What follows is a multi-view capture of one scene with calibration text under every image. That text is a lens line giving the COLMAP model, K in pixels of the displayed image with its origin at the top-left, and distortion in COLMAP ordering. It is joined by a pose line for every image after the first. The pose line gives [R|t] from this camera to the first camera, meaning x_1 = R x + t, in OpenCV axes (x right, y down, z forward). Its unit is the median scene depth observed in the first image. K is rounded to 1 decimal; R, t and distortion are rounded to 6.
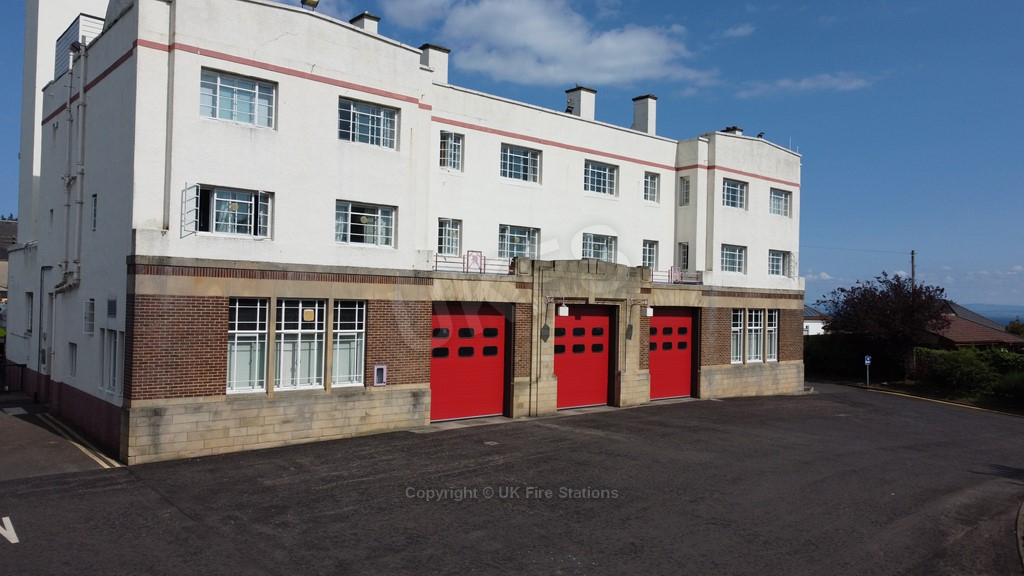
lens RADIAL K [[775.0, 0, 511.0], [0, 775.0, 286.7], [0, 0, 1]] dist [0.008993, -0.012092]
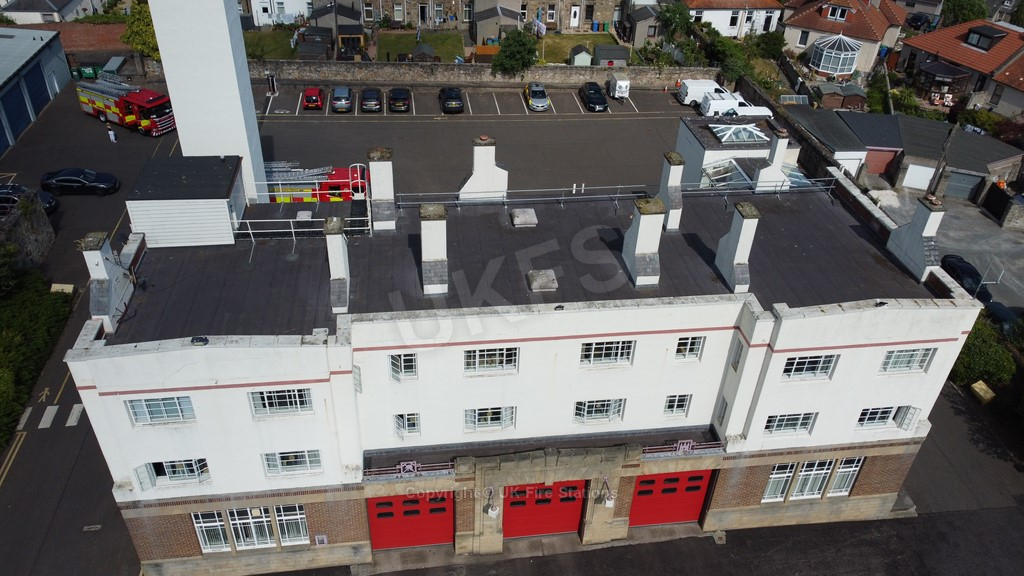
lens RADIAL K [[775.0, 0, 511.8], [0, 775.0, 287.2], [0, 0, 1]] dist [0.008993, -0.012092]
pose [[0.837845, 0.322932, -0.440148, 0.472453], [-0.007469, 0.812974, 0.582253, -0.871915], [0.545856, -0.484551, 0.683558, 0.412152]]
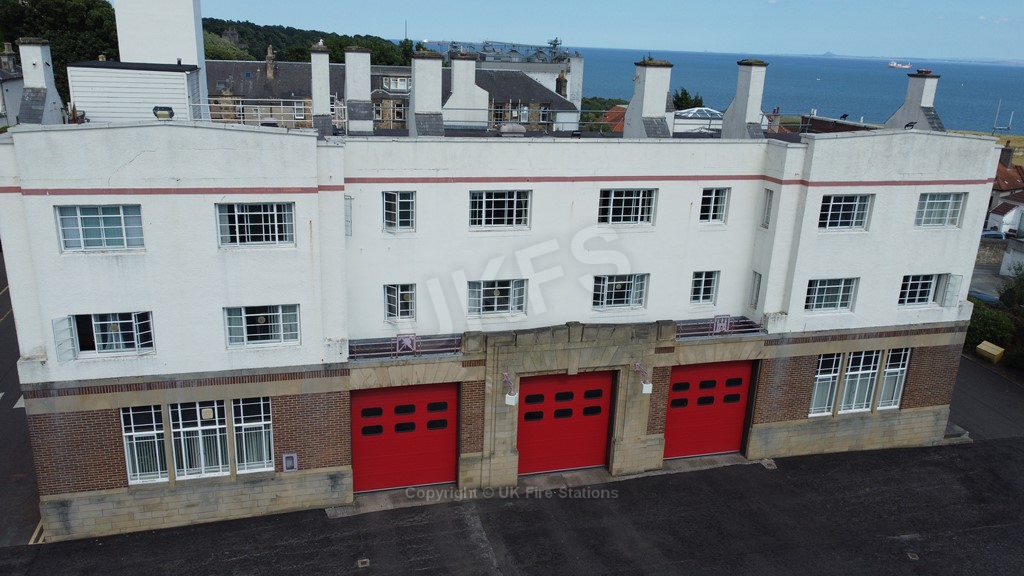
lens RADIAL K [[775.0, 0, 511.7], [0, 775.0, 286.7], [0, 0, 1]] dist [0.008993, -0.012092]
pose [[0.900419, 0.142877, -0.410891, 0.417058], [-0.009761, 0.950924, 0.309270, -0.368167], [0.434914, -0.274462, 0.857625, 0.265818]]
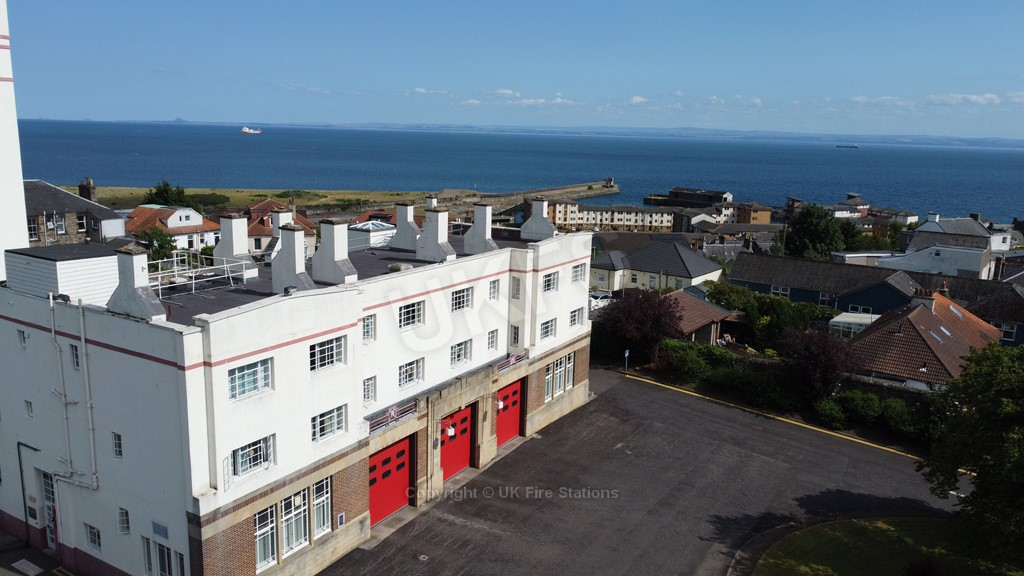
lens RADIAL K [[775.0, 0, 511.4], [0, 775.0, 287.7], [0, 0, 1]] dist [0.008993, -0.012092]
pose [[0.949194, -0.057578, 0.309380, -0.248455], [-0.014051, 0.974384, 0.224450, -0.541455], [-0.314379, -0.217394, 0.924070, -0.283990]]
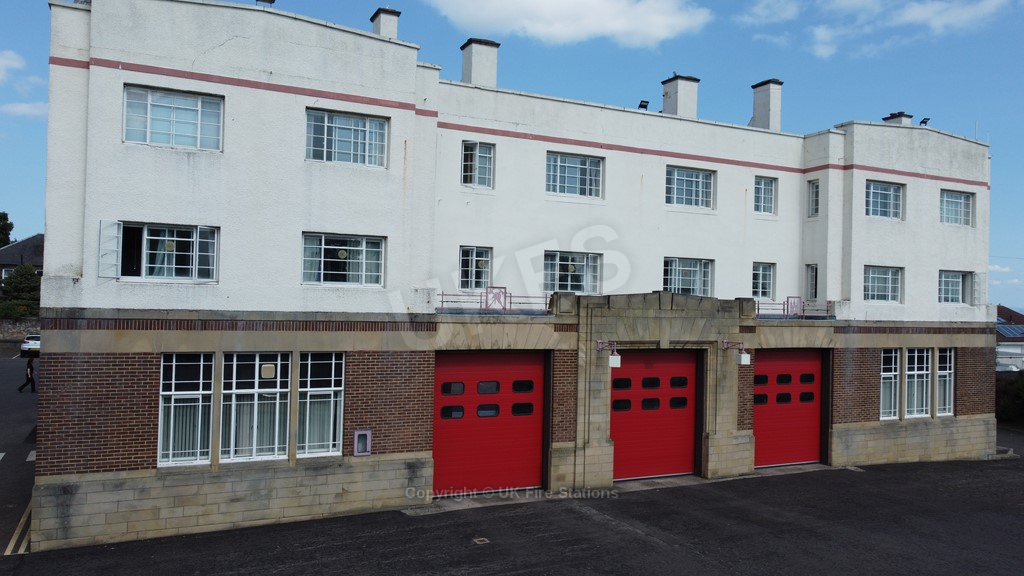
lens RADIAL K [[775.0, 0, 511.3], [0, 775.0, 287.0], [0, 0, 1]] dist [0.008993, -0.012092]
pose [[0.966273, -0.003888, -0.257492, 0.168876], [0.002871, 0.999987, -0.004326, -0.040460], [0.257506, 0.003441, 0.966271, 0.209904]]
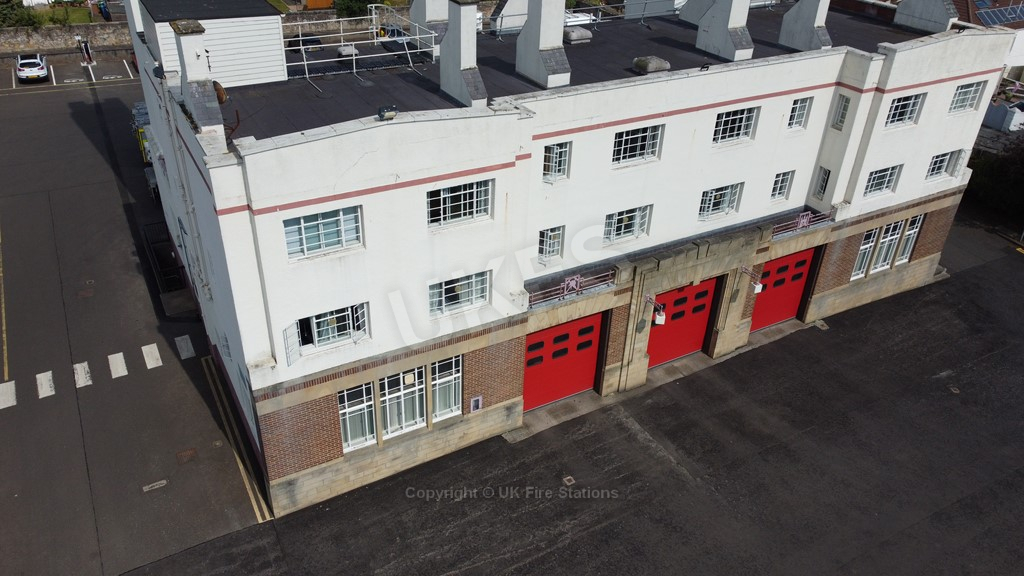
lens RADIAL K [[775.0, 0, 511.8], [0, 775.0, 286.1], [0, 0, 1]] dist [0.008993, -0.012092]
pose [[0.980330, 0.115061, -0.160359, 0.035345], [-0.009838, 0.839965, 0.542551, -0.546187], [0.197122, -0.530301, 0.824575, 0.154058]]
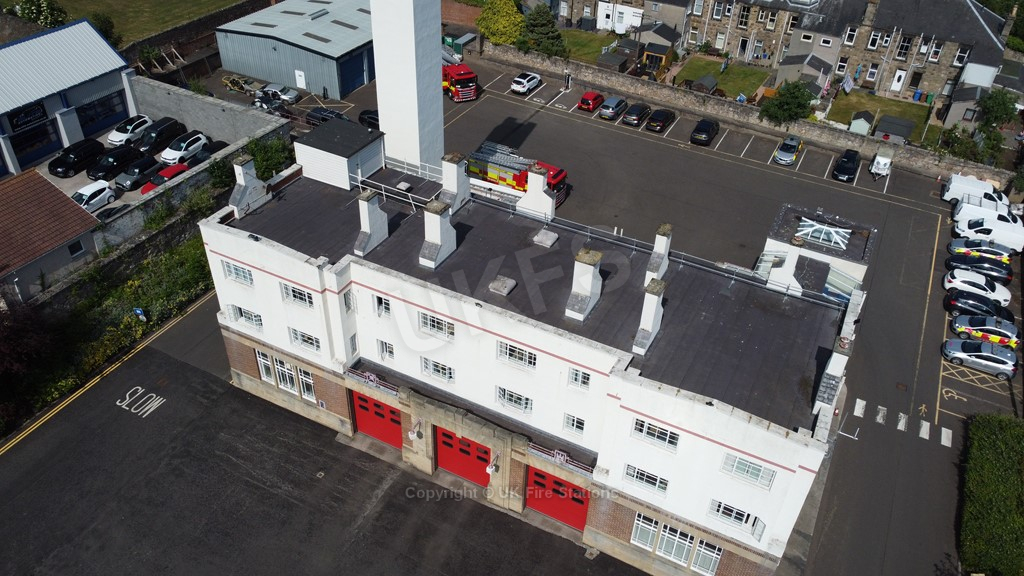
lens RADIAL K [[775.0, 0, 511.7], [0, 775.0, 286.5], [0, 0, 1]] dist [0.008993, -0.012092]
pose [[0.371139, 0.554700, -0.744690, 1.075538], [-0.006800, 0.803571, 0.595170, -1.070877], [0.928552, -0.215827, 0.302009, 0.790392]]
